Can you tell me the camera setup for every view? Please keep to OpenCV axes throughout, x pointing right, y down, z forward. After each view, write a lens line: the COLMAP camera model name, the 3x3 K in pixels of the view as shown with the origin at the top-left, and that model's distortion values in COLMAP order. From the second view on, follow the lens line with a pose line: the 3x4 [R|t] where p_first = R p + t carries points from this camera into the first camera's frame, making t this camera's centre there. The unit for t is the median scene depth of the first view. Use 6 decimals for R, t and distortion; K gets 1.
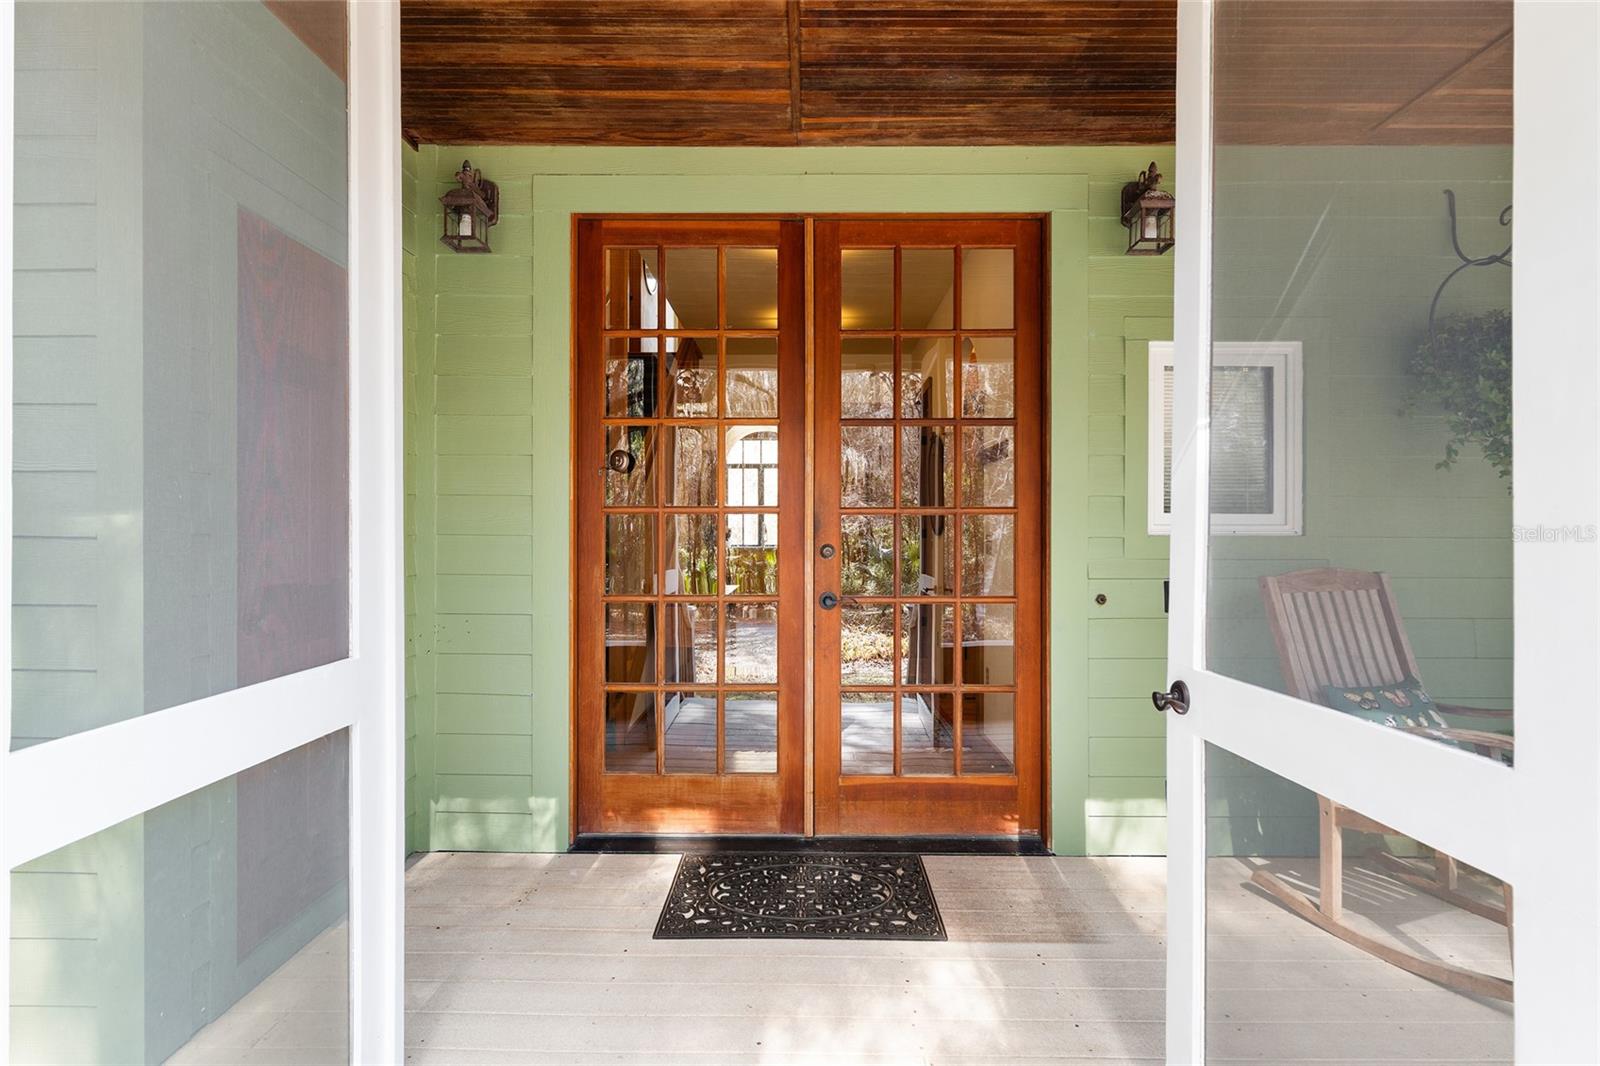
lens RADIAL K [[784.2, 0, 800.2], [0, 784.2, 533.1], [0, 0, 1]] dist [-0.005765, -0.000049]
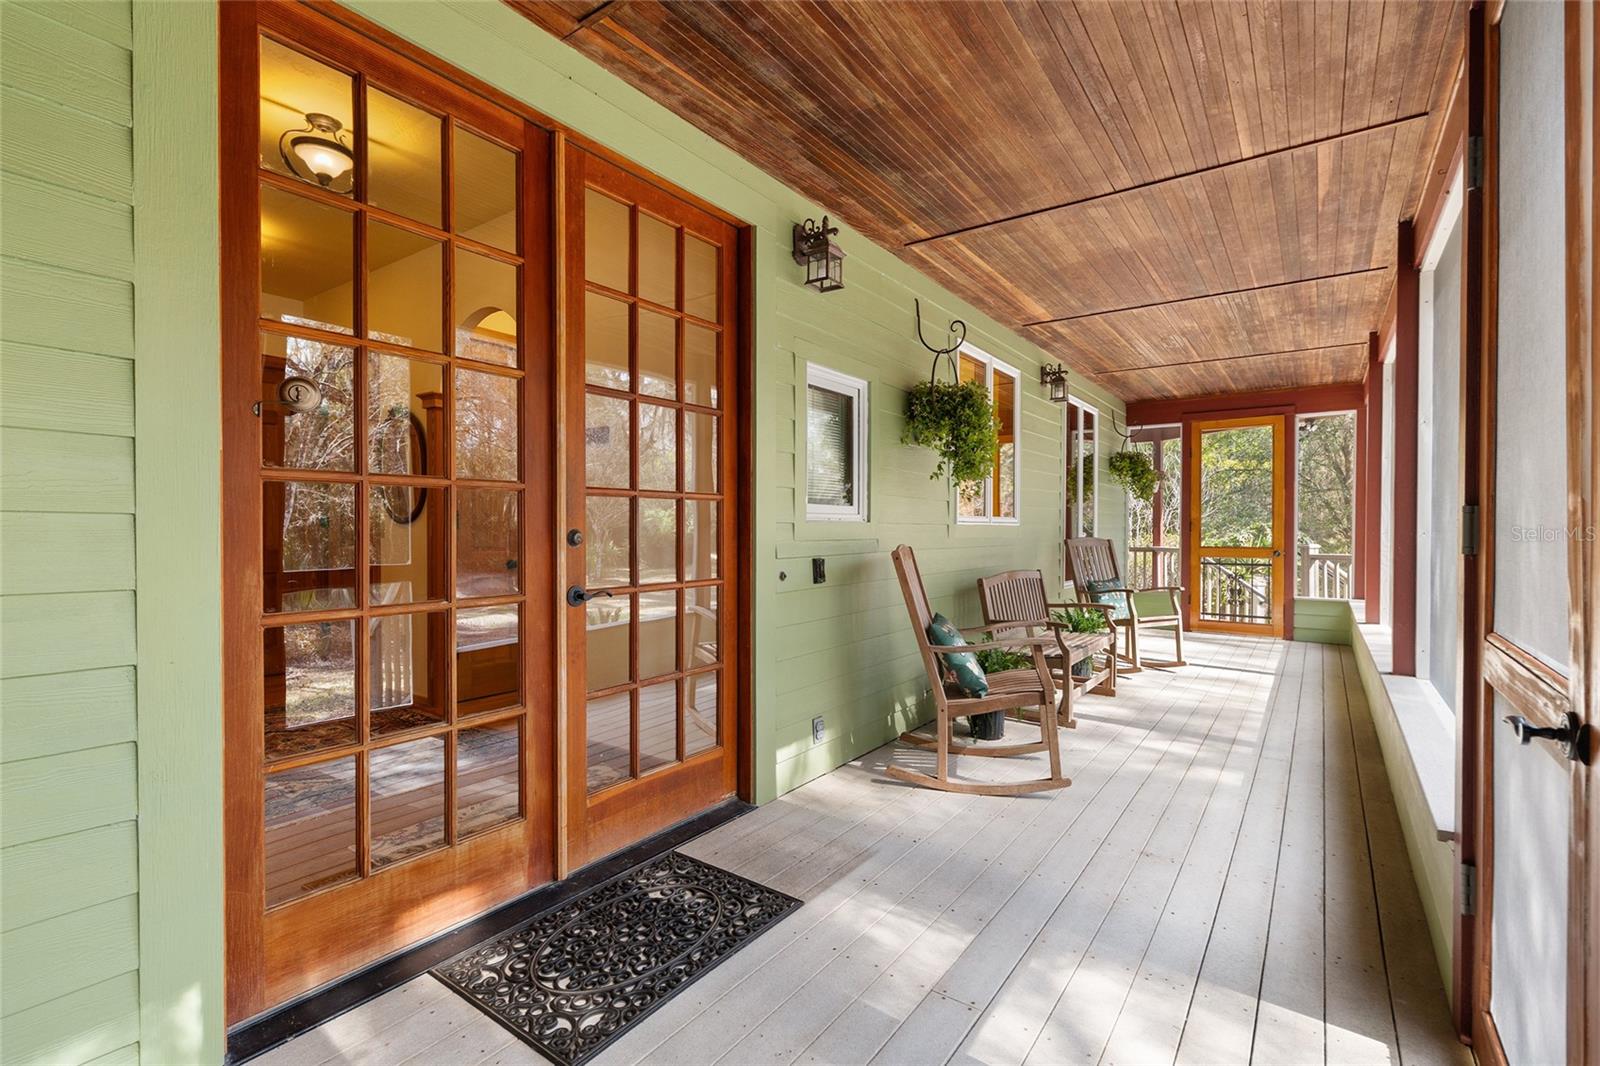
lens RADIAL K [[732.5, 0, 800.2], [0, 732.5, 537.8], [0, 0, 1]] dist [-0.000882, -0.000043]
pose [[0.571068, -0.015049, 0.820765, -0.499273], [-0.013512, 0.999524, 0.027728, -0.005092], [-0.820792, -0.026925, 0.570593, 0.360781]]
